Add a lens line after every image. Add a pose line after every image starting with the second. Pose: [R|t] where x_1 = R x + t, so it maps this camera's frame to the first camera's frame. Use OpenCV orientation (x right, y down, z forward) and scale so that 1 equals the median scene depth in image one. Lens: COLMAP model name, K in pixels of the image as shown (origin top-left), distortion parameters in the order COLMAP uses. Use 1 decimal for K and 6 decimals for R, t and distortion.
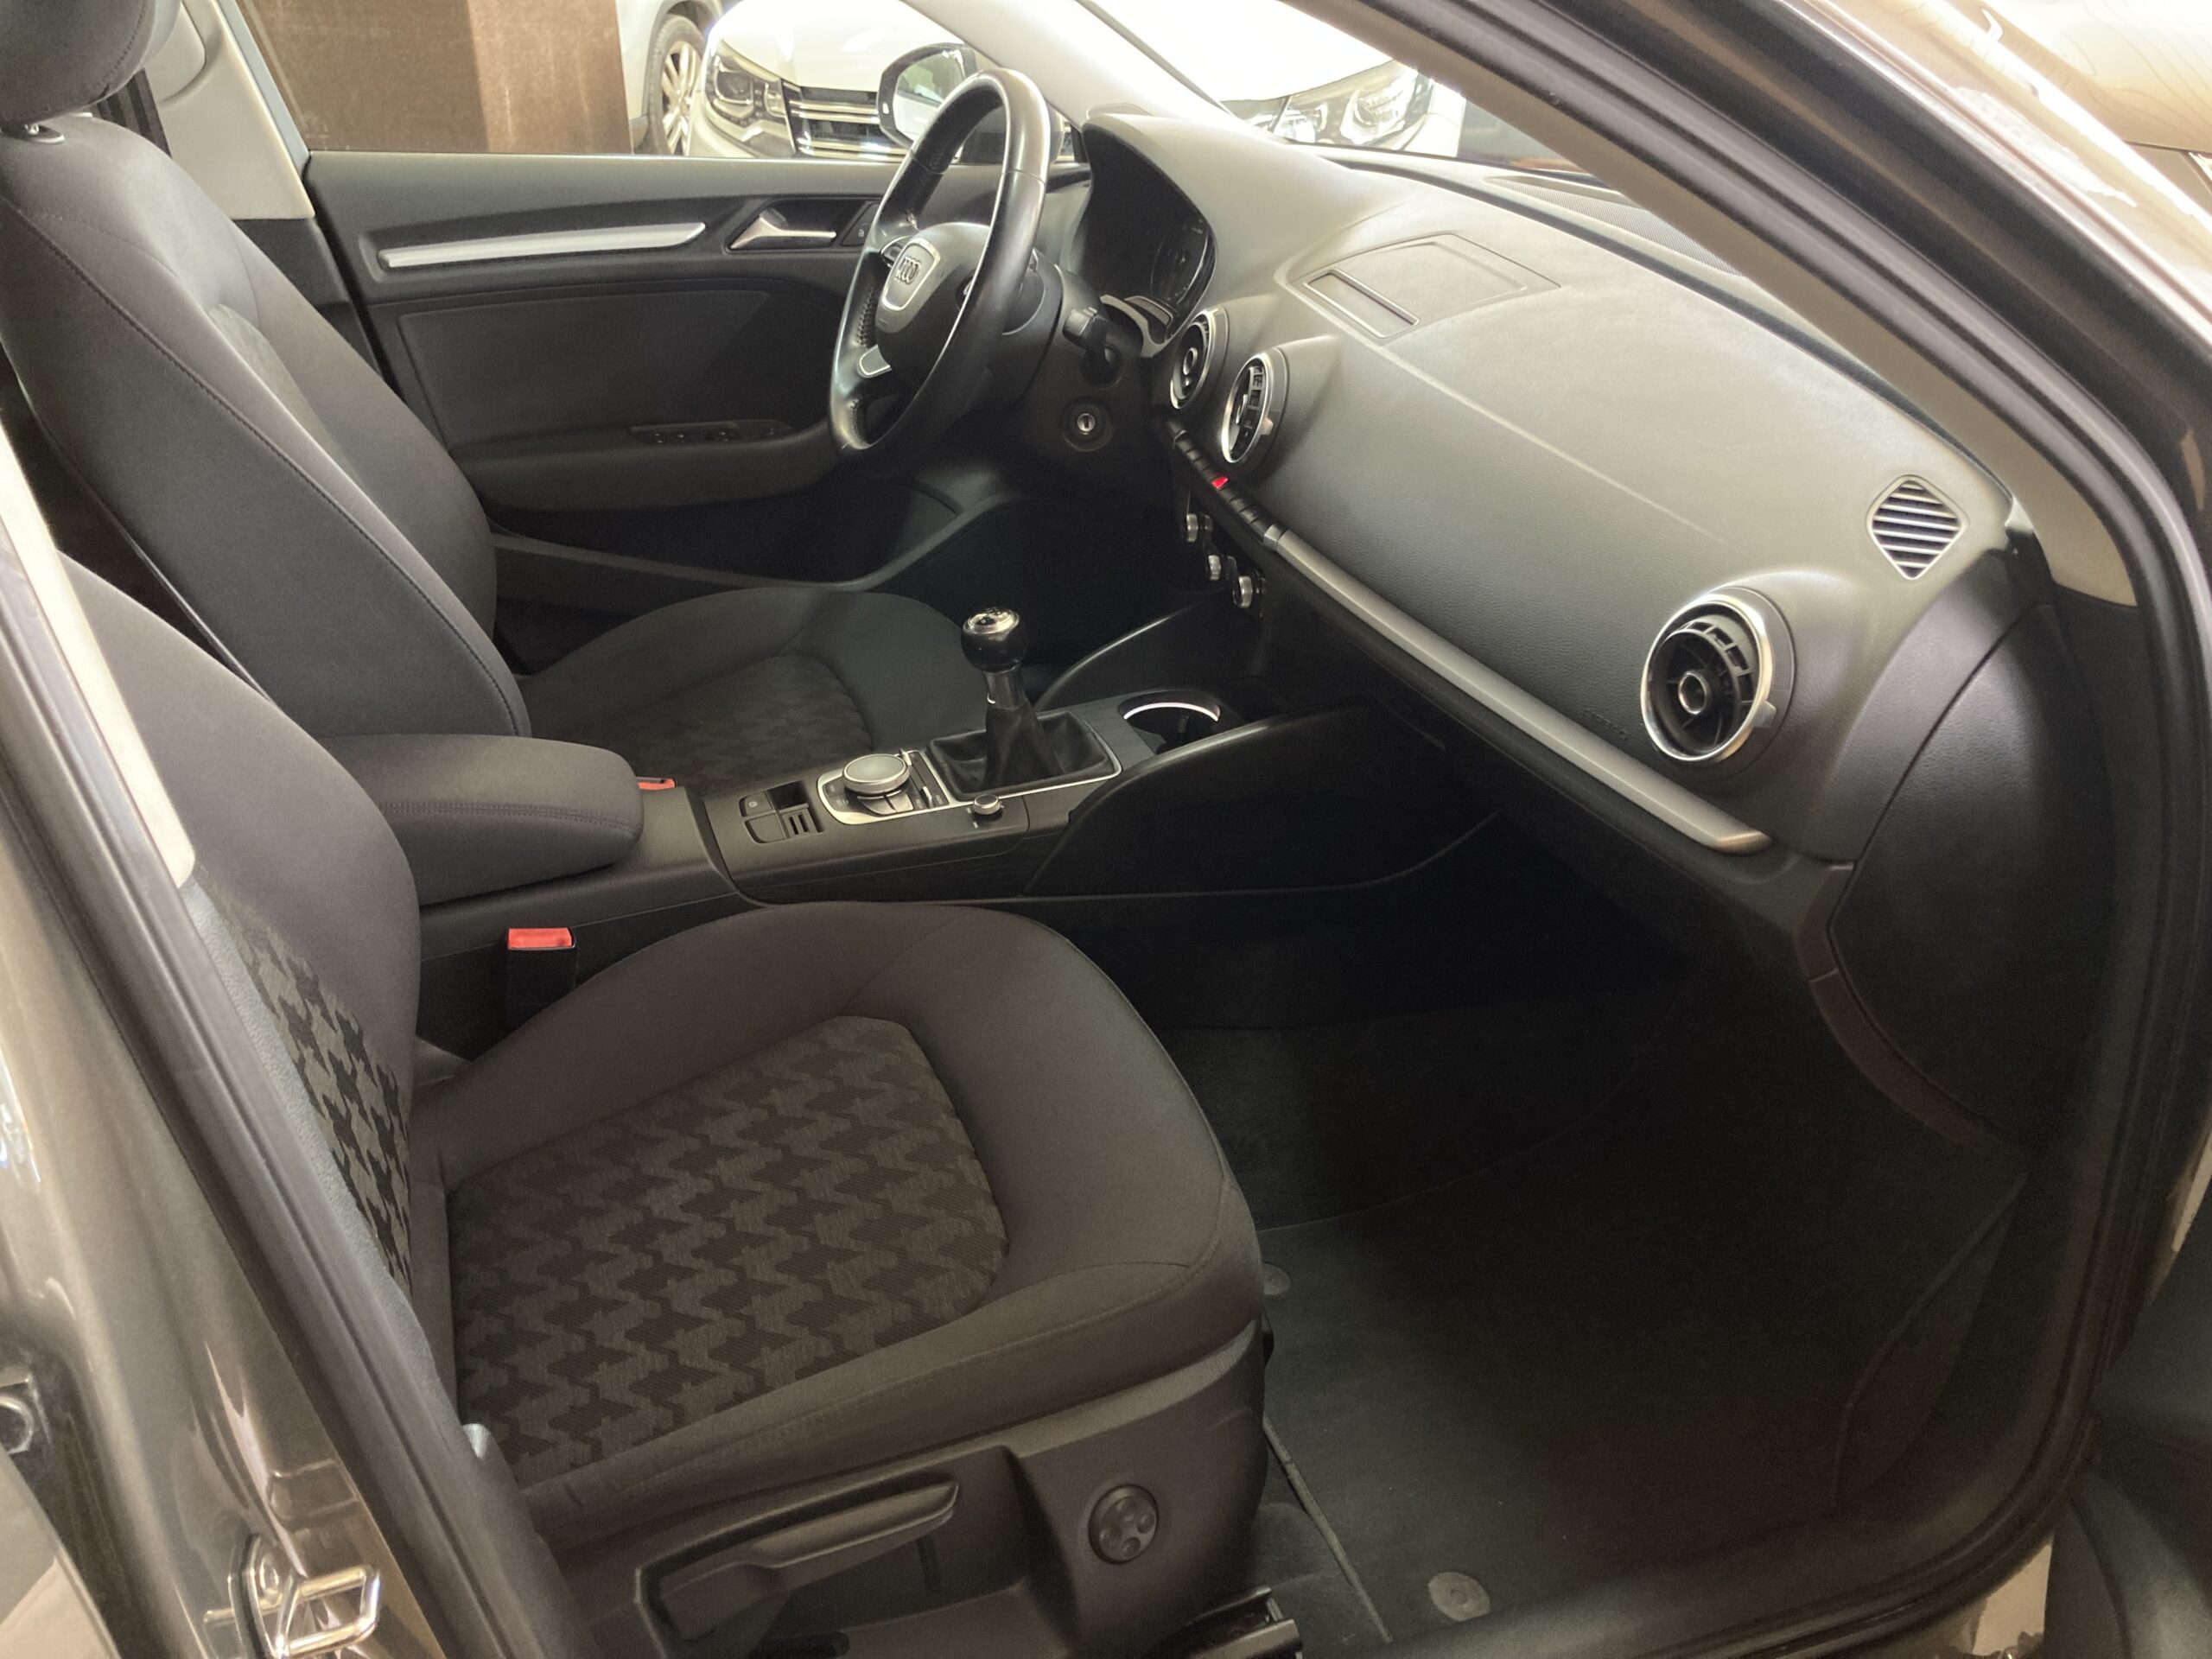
lens RADIAL K [[1830.0, 0, 1104.4], [0, 1830.0, 833.2], [0, 0, 1]] dist [0.009160, 0.012003]
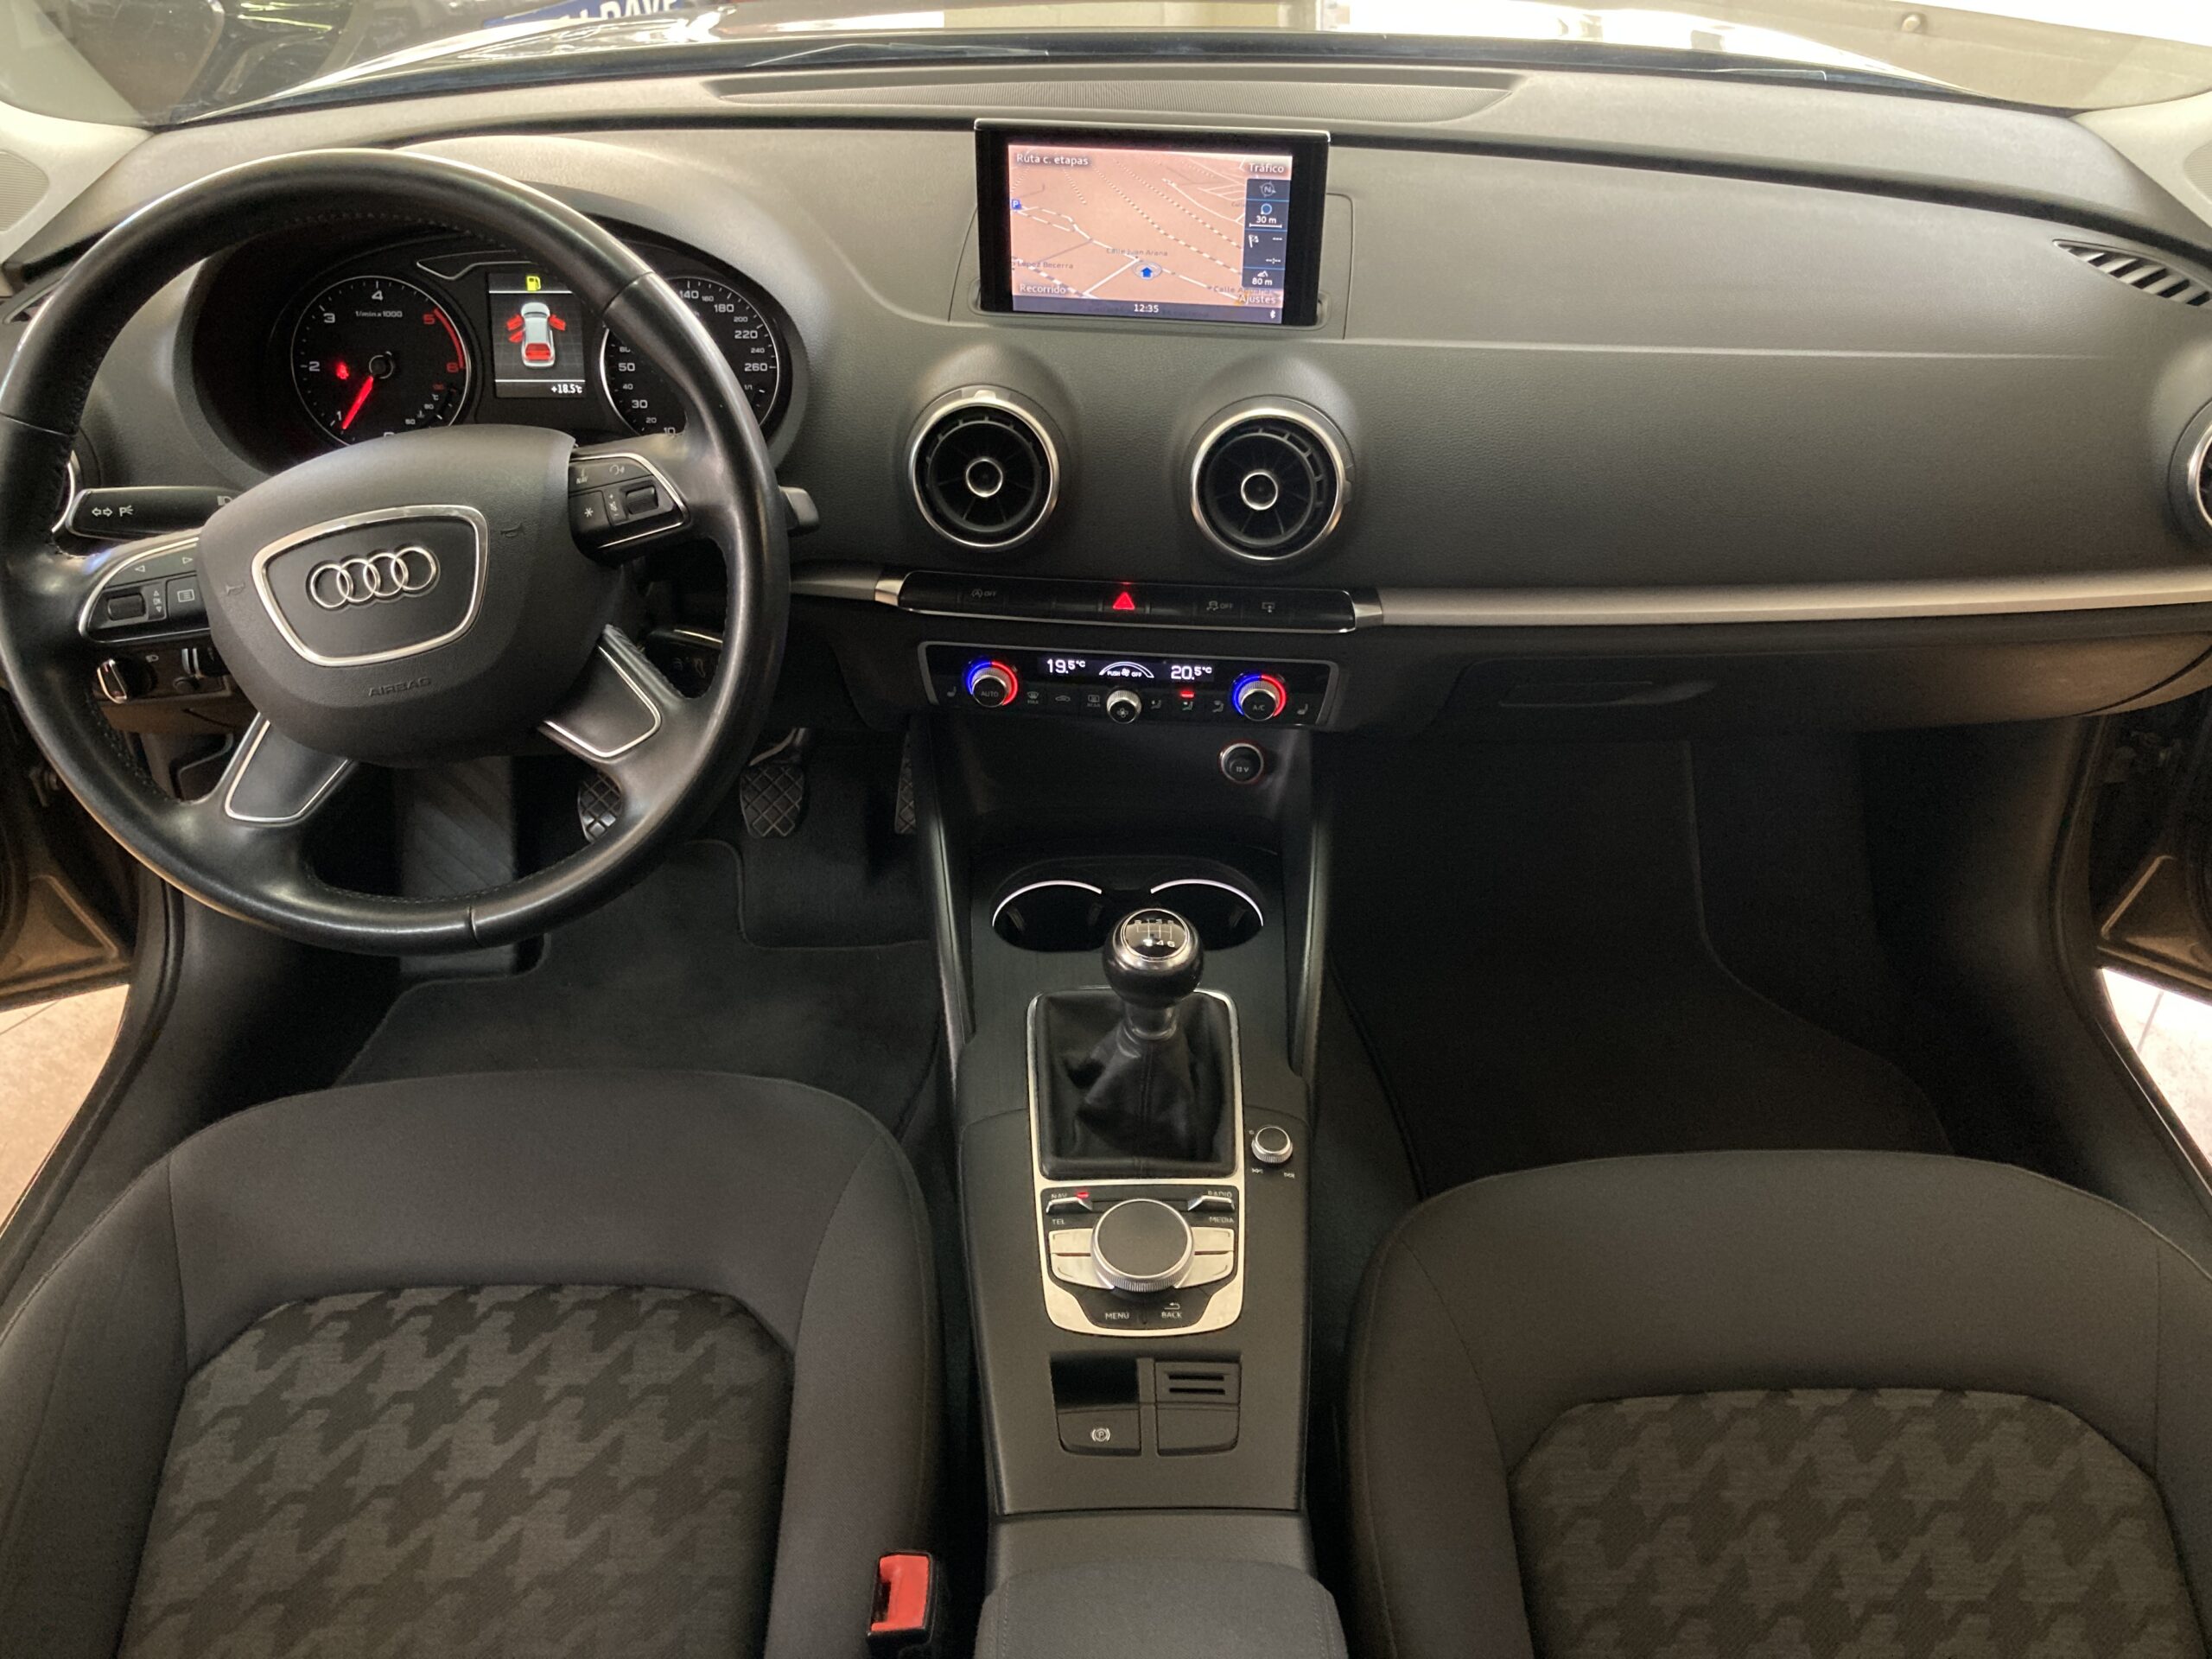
lens RADIAL K [[1830.0, 0, 1106.7], [0, 1830.0, 828.8], [0, 0, 1]] dist [0.009160, 0.012003]
pose [[0.304456, -0.577948, 0.757154, -0.545691], [0.427216, 0.793309, 0.433760, -0.444414], [-0.851348, 0.191408, 0.488437, 0.688734]]
